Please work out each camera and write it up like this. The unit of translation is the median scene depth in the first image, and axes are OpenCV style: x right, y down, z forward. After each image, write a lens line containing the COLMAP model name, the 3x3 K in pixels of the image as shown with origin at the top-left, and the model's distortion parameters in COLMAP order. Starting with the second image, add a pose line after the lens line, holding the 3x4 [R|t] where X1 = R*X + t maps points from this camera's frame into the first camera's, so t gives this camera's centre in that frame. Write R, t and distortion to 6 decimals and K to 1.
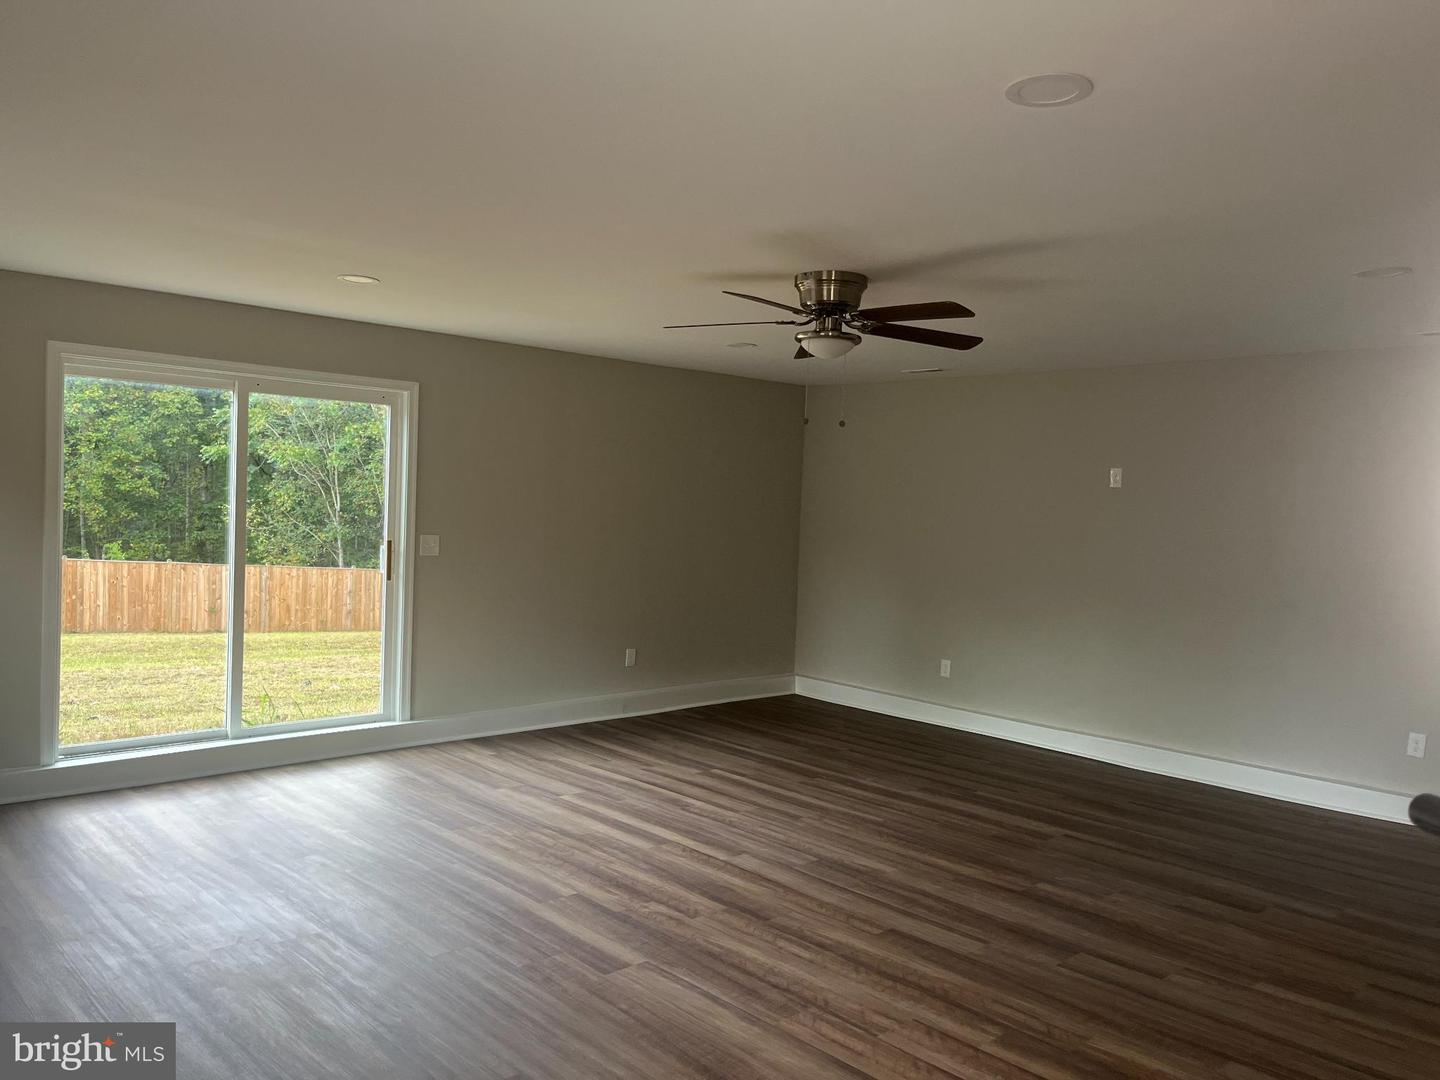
lens RADIAL K [[1094.4, 0, 714.3], [0, 1094.4, 530.8], [0, 0, 1]] dist [0.047660, -0.070176]
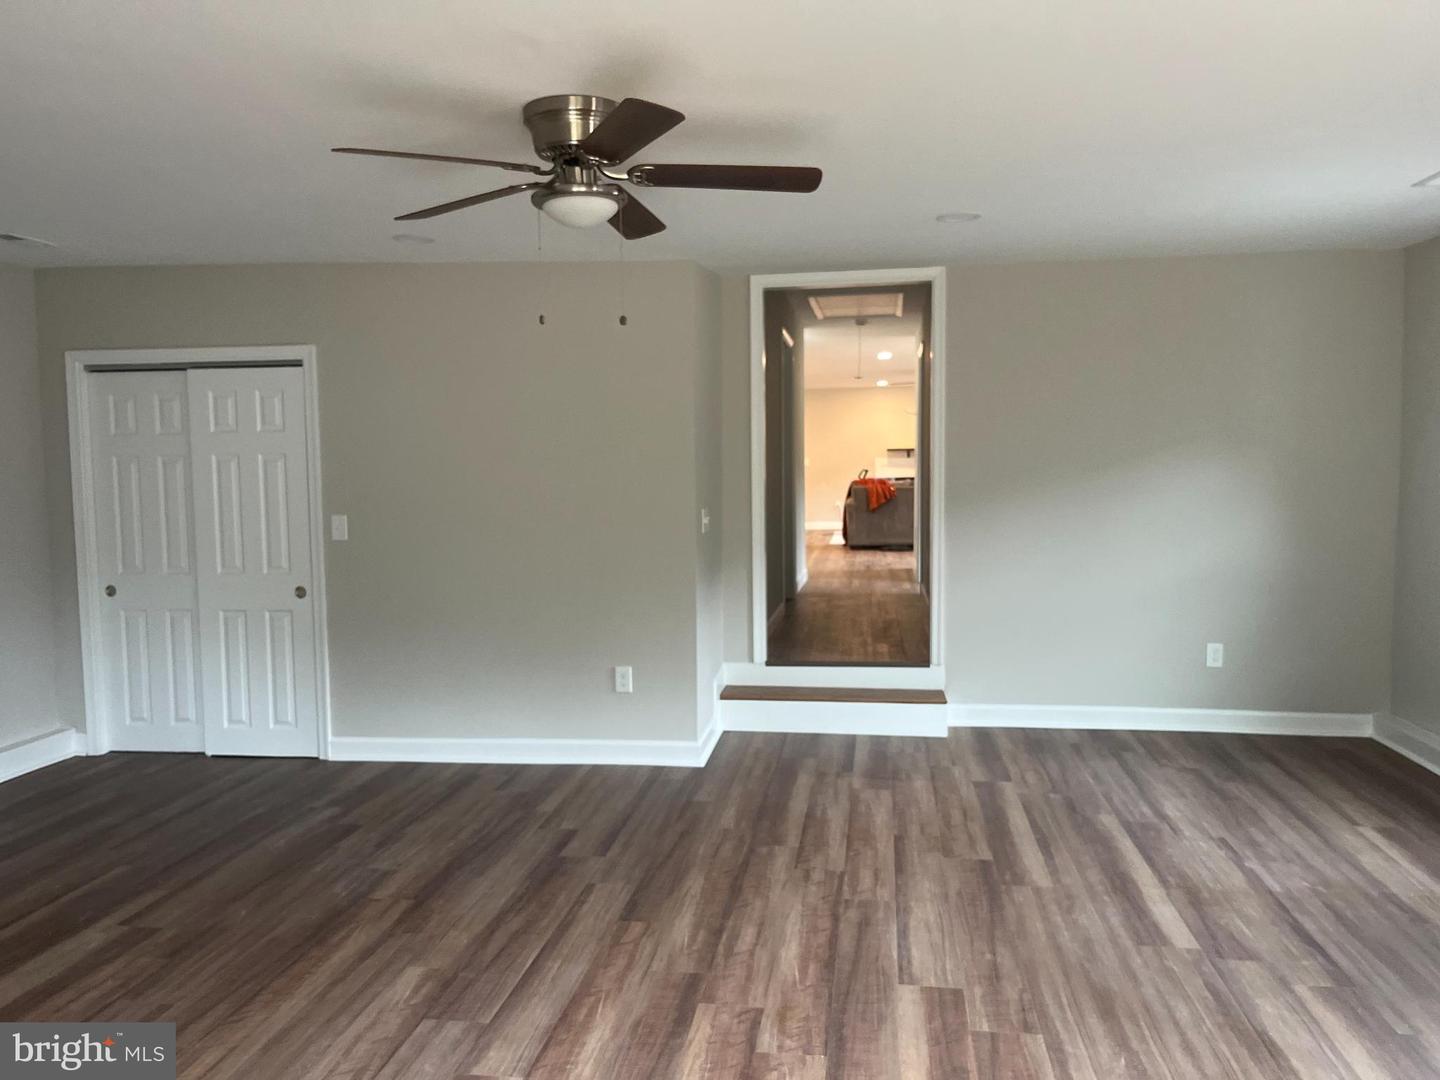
lens RADIAL K [[1094.4, 0, 723.7], [0, 1094.4, 544.4], [0, 0, 1]] dist [0.047660, -0.070176]
pose [[-0.626436, -0.087363, 0.774562, -0.477048], [0.010445, 0.992669, 0.120411, -0.037750], [-0.779403, 0.083520, -0.620931, 1.269523]]
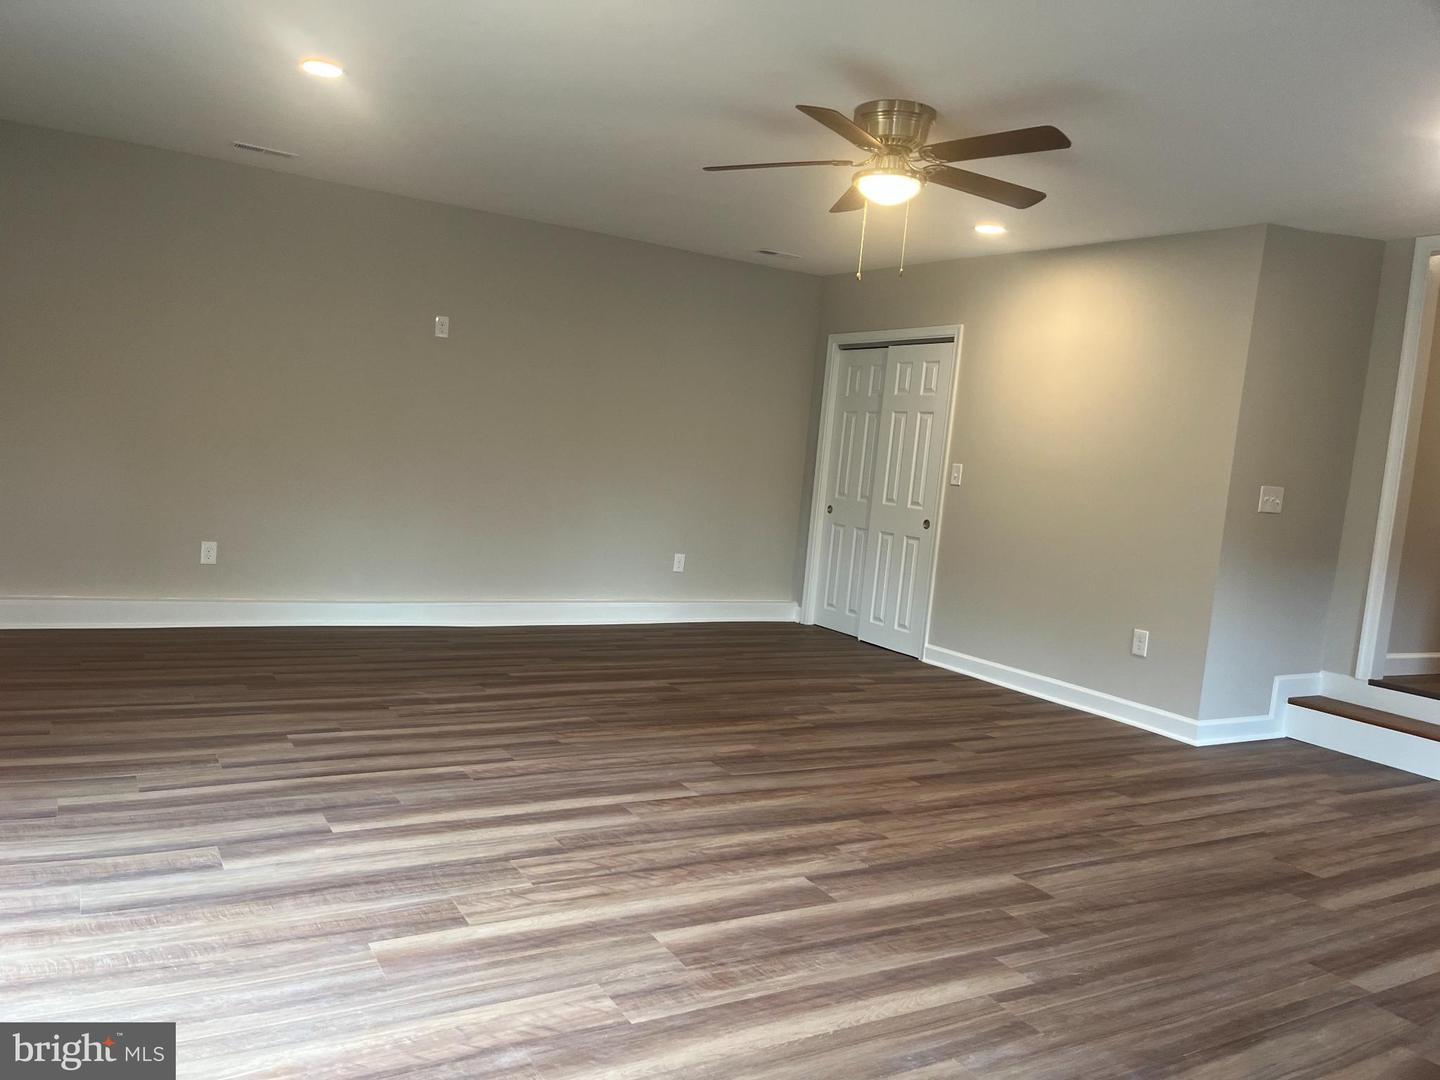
lens RADIAL K [[1094.4, 0, 717.8], [0, 1094.4, 540.3], [0, 0, 1]] dist [0.047660, -0.070176]
pose [[0.226799, -0.099520, 0.968844, -0.768436], [-0.050468, 0.992228, 0.113737, 0.020511], [-0.972633, -0.074691, 0.220014, 0.837985]]
